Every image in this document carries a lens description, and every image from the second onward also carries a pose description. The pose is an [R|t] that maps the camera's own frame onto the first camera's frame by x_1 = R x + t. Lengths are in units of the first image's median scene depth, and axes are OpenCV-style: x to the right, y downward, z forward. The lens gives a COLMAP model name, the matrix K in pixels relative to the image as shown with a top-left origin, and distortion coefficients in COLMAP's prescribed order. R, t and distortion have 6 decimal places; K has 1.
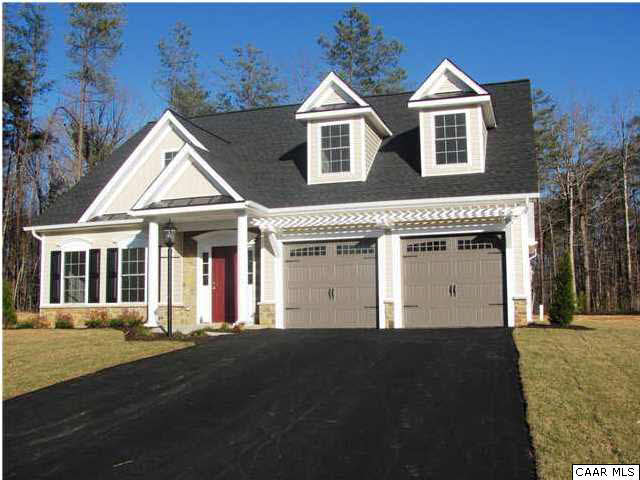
lens RADIAL K [[675.5, 0, 320.0], [0, 675.5, 240.0], [0, 0, 1]] dist [-0.106378, -0.001809]
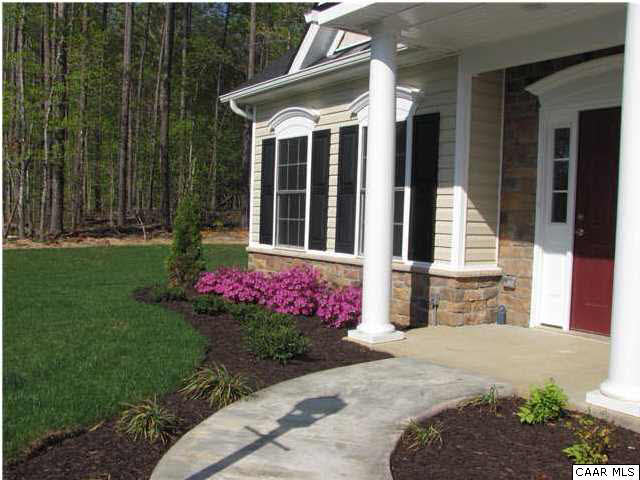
lens RADIAL K [[675.5, 0, 320.0], [0, 675.5, 240.0], [0, 0, 1]] dist [-0.106378, -0.001809]
pose [[0.757007, 0.065852, -0.650080, -0.037349], [0.009634, 0.993675, 0.111876, 0.036393], [0.653336, -0.090954, 0.751584, 0.656001]]
